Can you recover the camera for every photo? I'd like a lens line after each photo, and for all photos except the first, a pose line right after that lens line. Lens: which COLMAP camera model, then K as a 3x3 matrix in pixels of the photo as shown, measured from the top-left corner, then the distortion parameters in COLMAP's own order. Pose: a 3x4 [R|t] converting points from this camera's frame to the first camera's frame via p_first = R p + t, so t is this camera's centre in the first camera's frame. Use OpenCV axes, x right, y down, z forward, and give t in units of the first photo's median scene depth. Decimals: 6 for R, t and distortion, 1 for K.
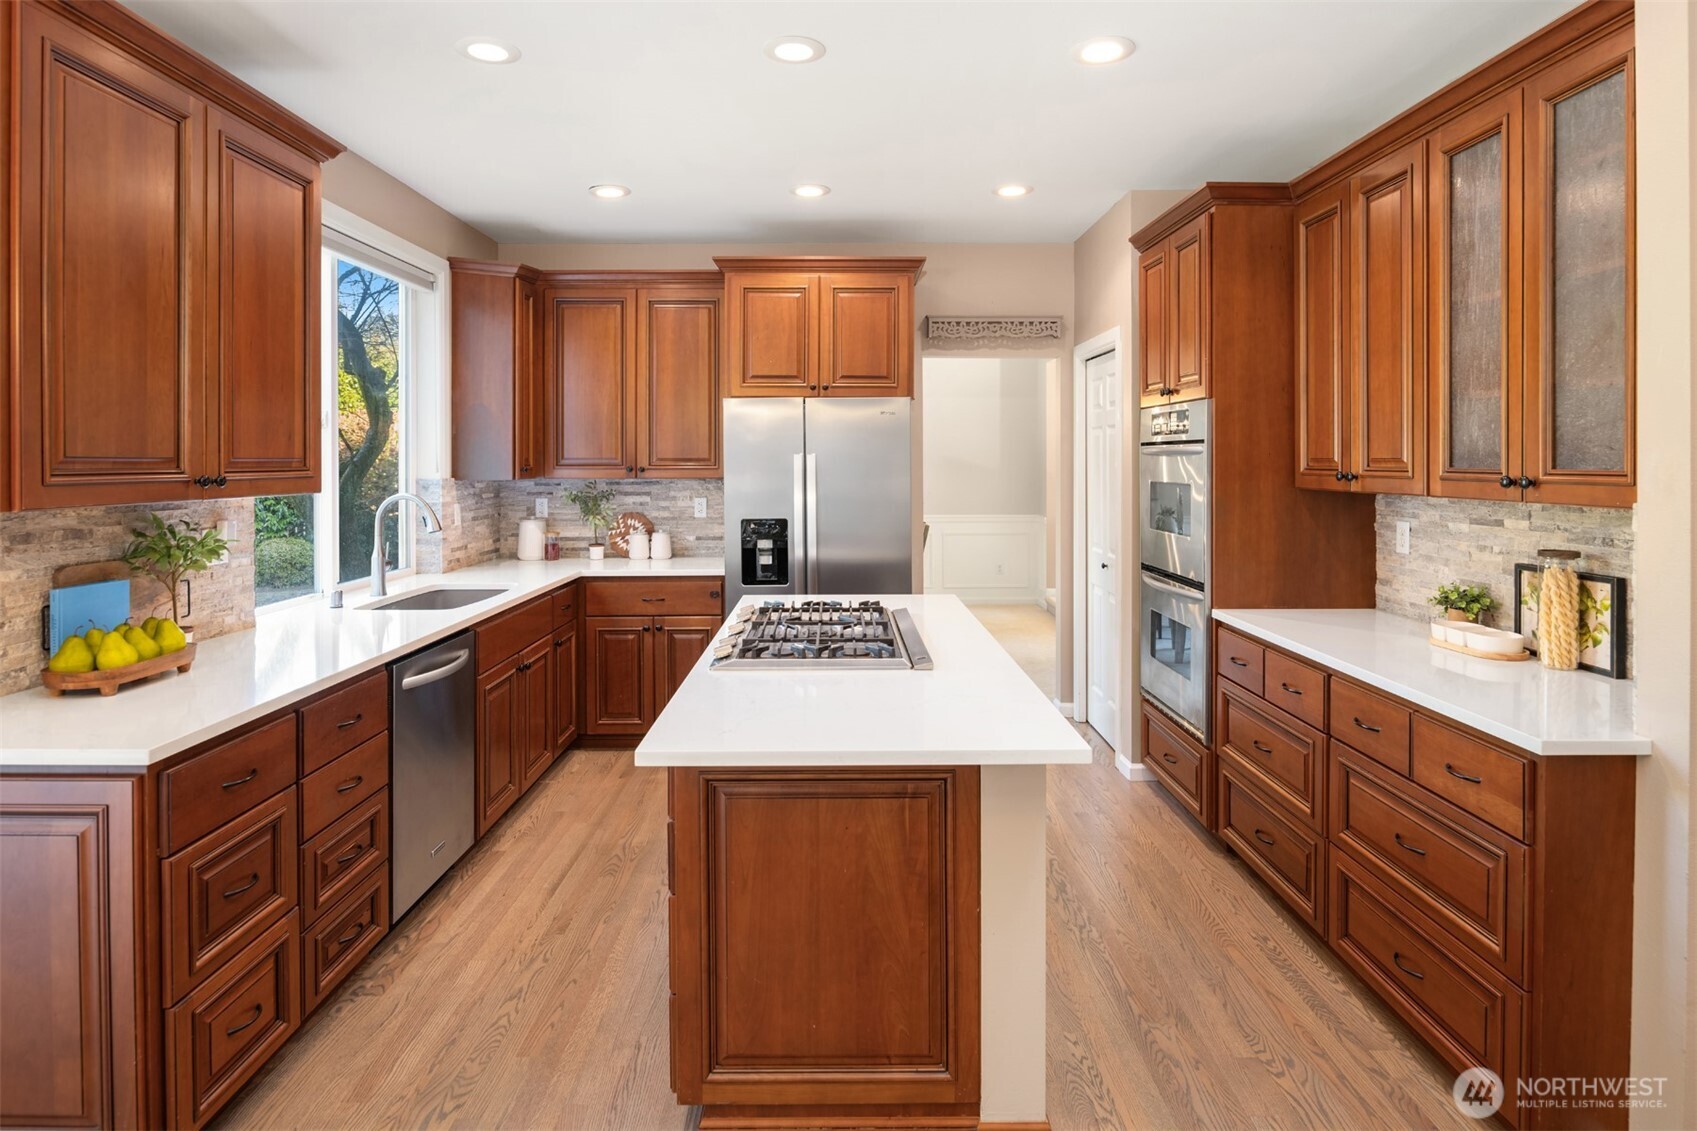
lens RADIAL K [[920.4, 0, 832.7], [0, 920.4, 472.5], [0, 0, 1]] dist [0.000597, -0.007656]
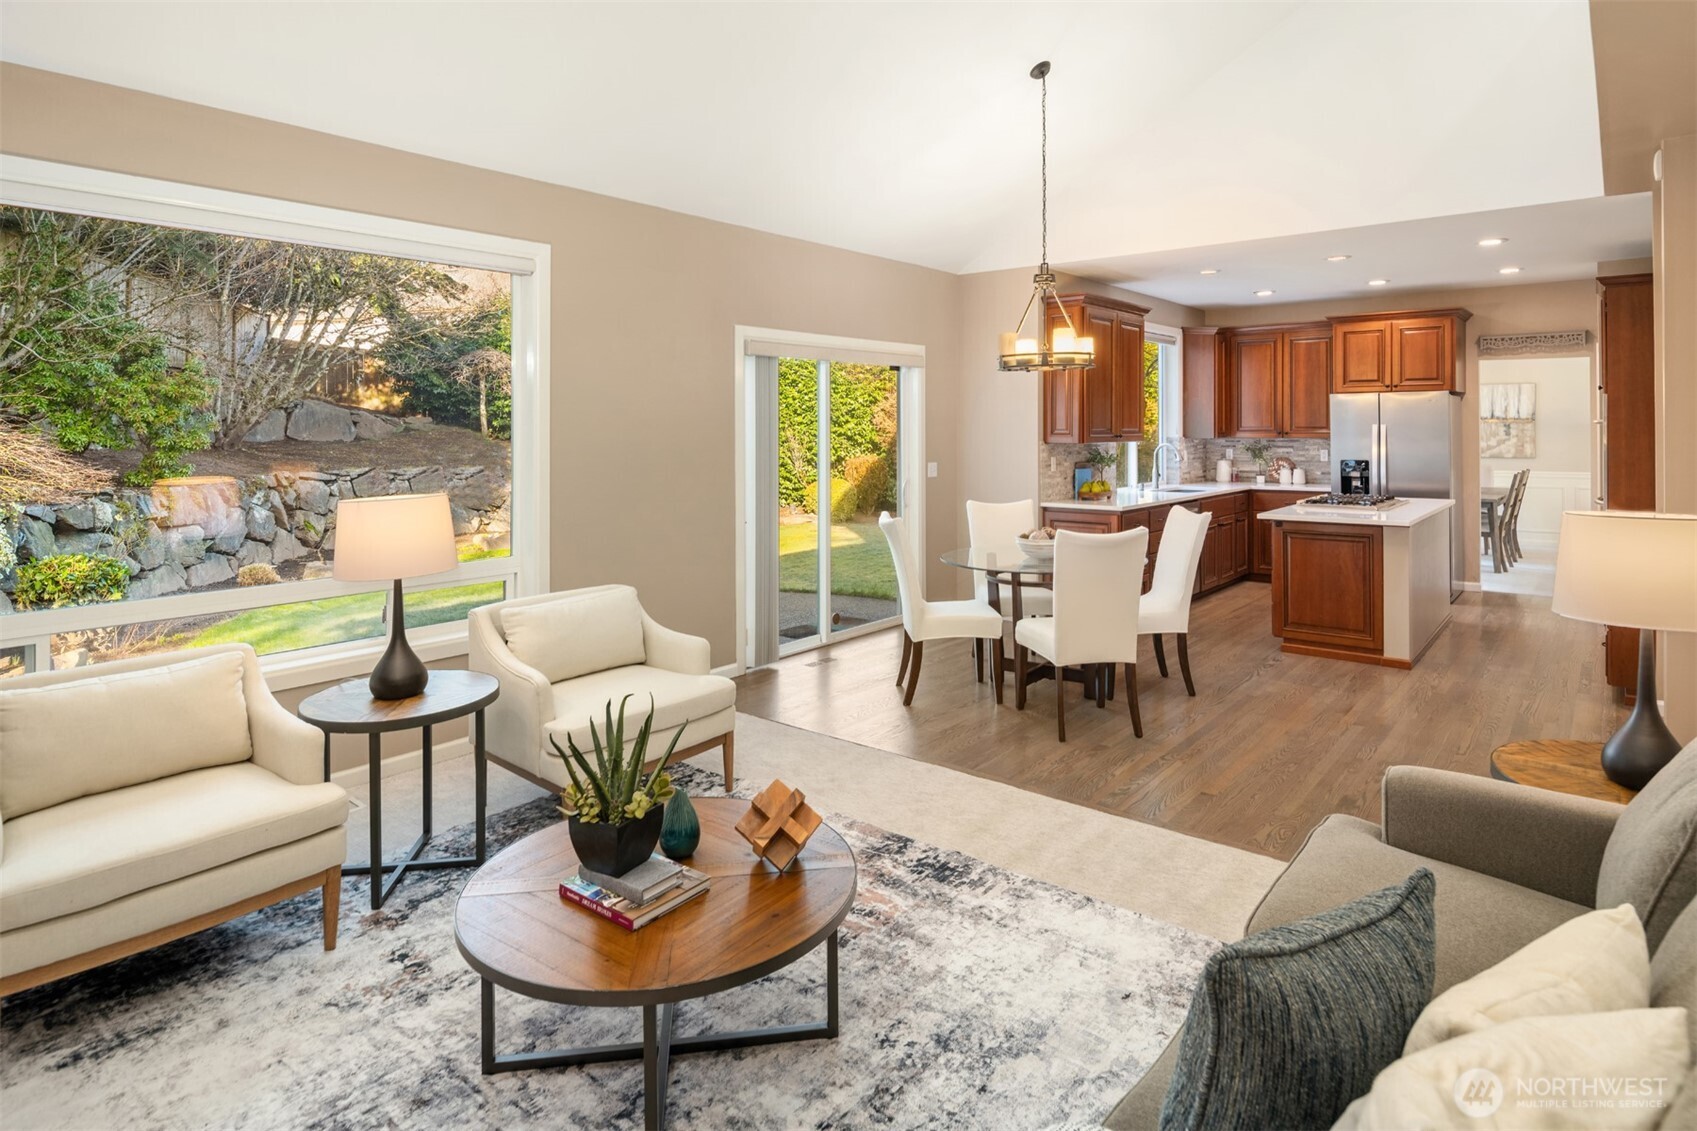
lens RADIAL K [[920.4, 0, 874.0], [0, 920.4, 425.7], [0, 0, 1]] dist [0.000597, -0.007656]
pose [[0.781234, -0.003640, -0.624228, 0.415707], [-0.004126, 0.999931, -0.010995, 0.008334], [0.624225, 0.011165, 0.781165, -1.320815]]
